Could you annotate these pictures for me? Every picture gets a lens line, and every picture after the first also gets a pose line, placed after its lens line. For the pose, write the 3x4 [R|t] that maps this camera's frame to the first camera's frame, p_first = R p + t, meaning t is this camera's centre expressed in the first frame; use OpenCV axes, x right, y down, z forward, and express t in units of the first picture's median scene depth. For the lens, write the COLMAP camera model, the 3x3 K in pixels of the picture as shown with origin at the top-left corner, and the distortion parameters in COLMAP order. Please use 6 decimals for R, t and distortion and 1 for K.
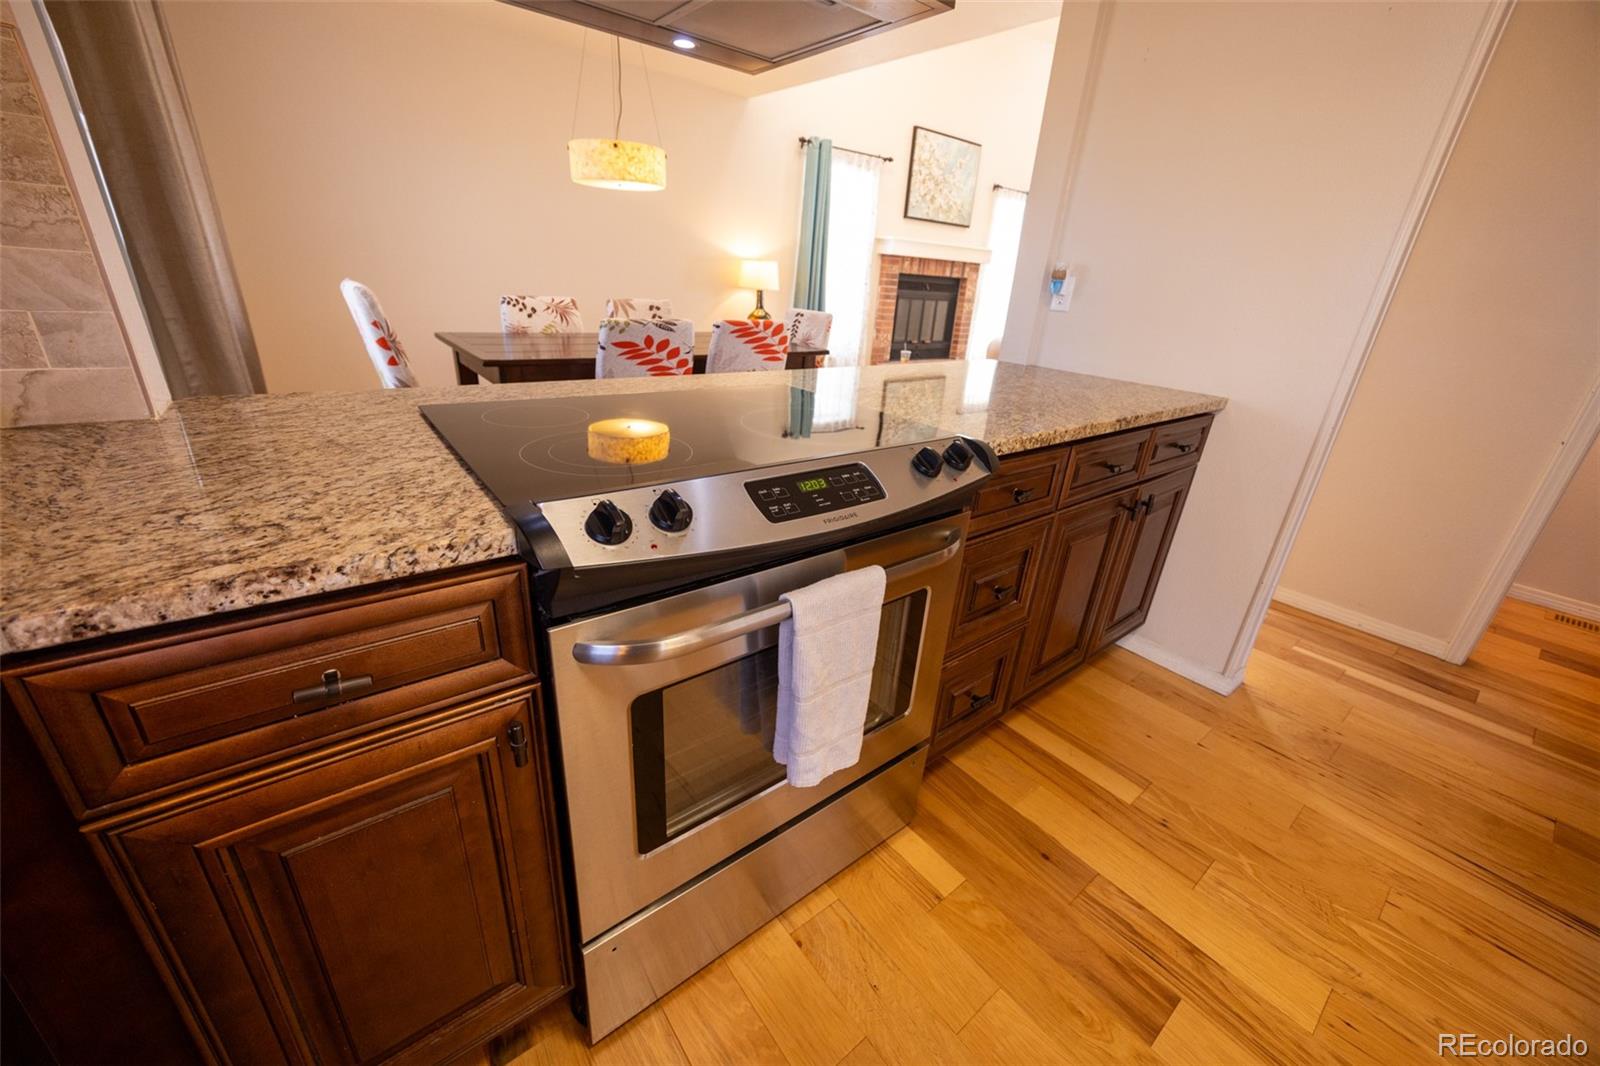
lens RADIAL K [[606.7, 0, 802.8], [0, 606.7, 529.1], [0, 0, 1]] dist [0.000352, -0.000451]
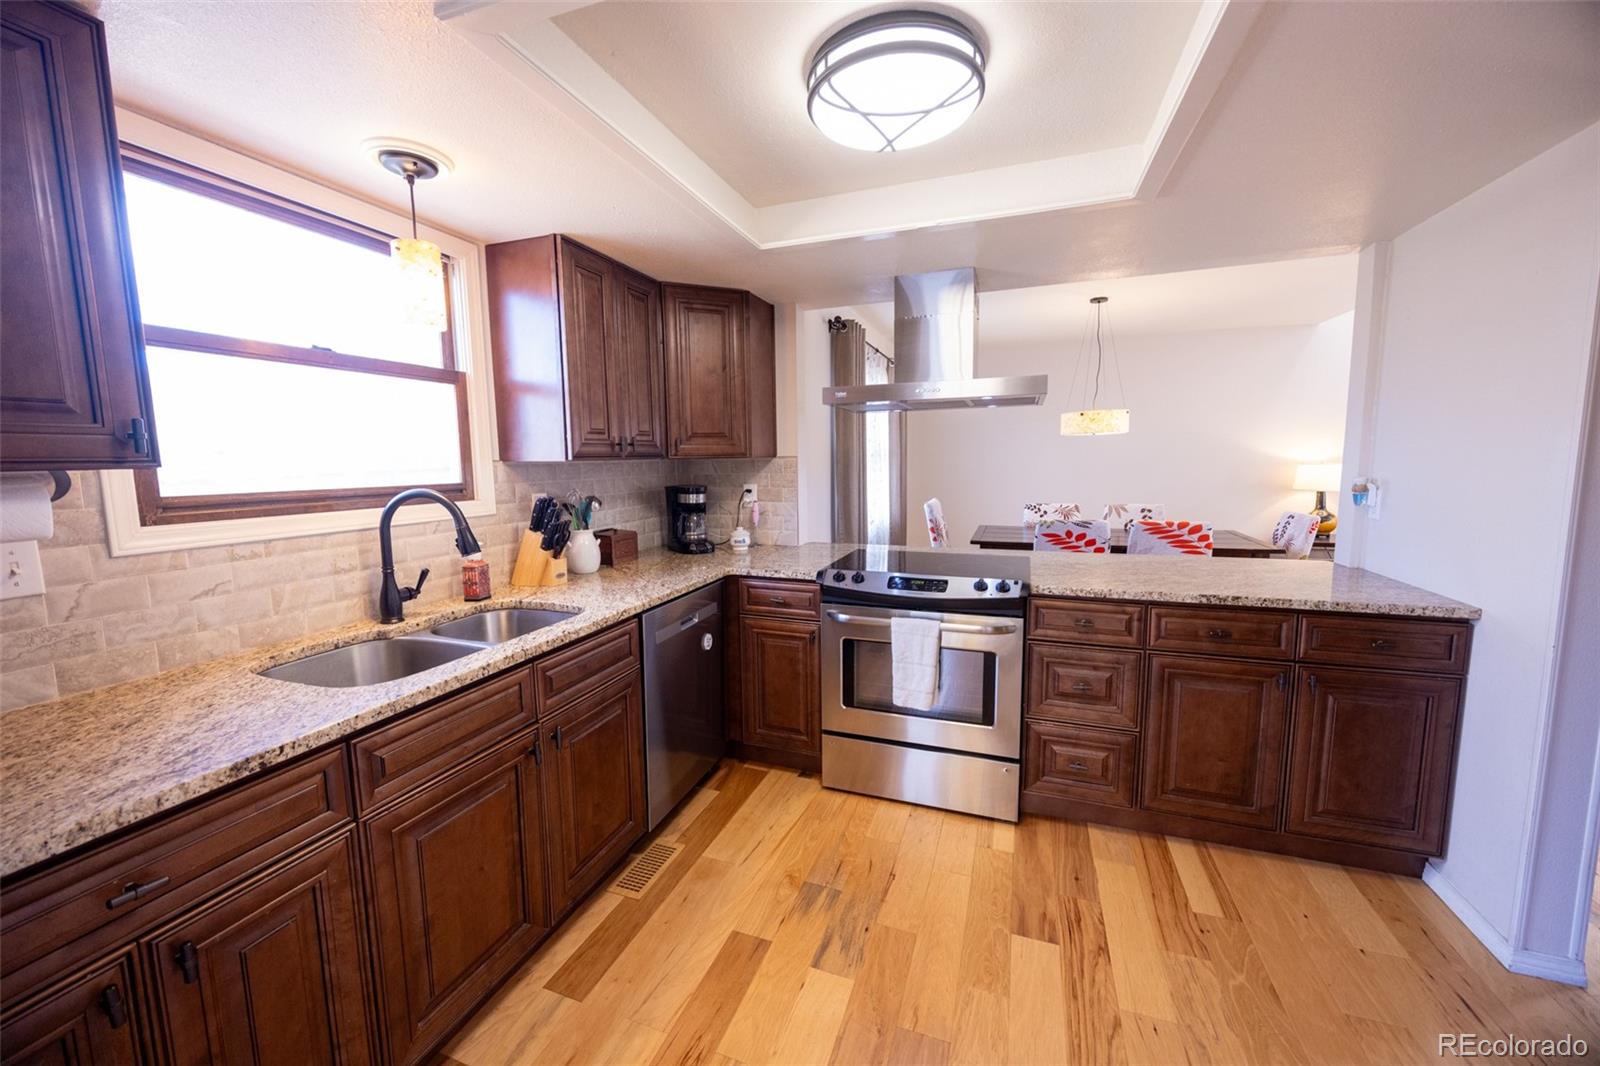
lens RADIAL K [[606.7, 0, 798.7], [0, 606.7, 525.9], [0, 0, 1]] dist [0.000352, -0.000451]
pose [[0.521301, 0.023676, -0.853045, 0.665165], [-0.285473, 0.946863, -0.148175, 0.077860], [0.804208, 0.320765, 0.500359, -0.273195]]
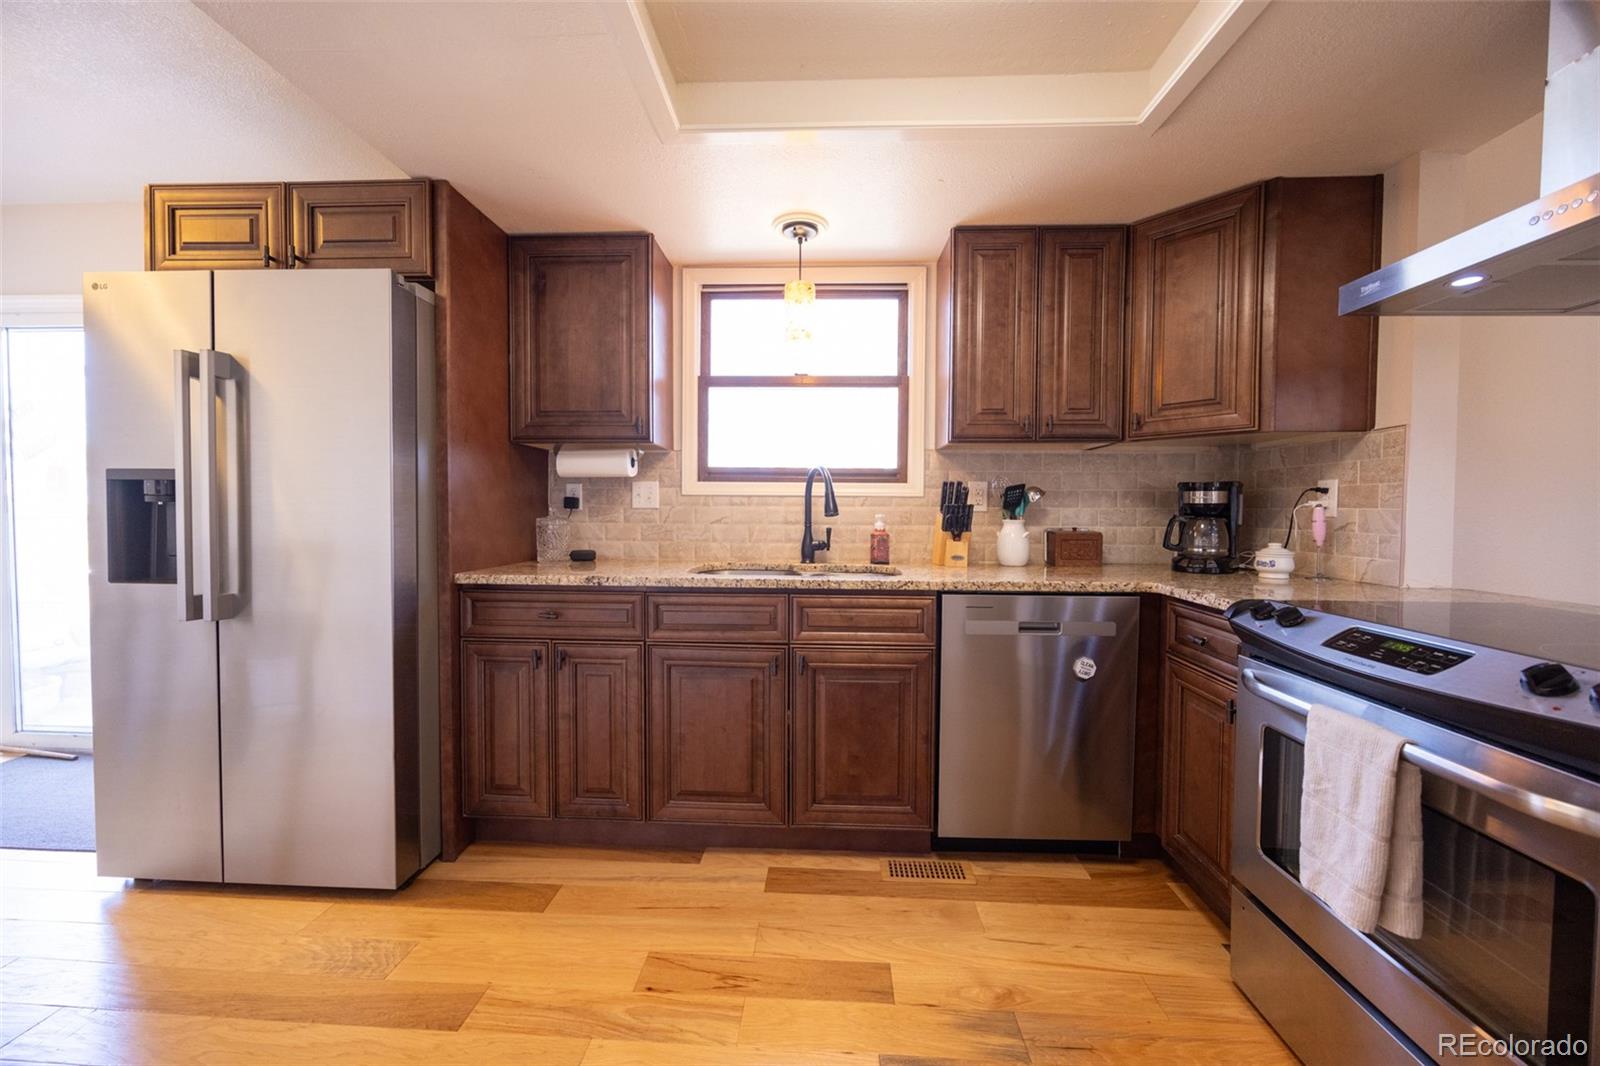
lens RADIAL K [[606.7, 0, 798.2], [0, 606.7, 529.2], [0, 0, 1]] dist [0.000352, -0.000451]
pose [[-0.654030, -0.047106, -0.755001, 0.569318], [-0.337681, 0.911281, 0.235664, -0.054431], [0.676917, 0.409081, -0.611912, 0.277390]]
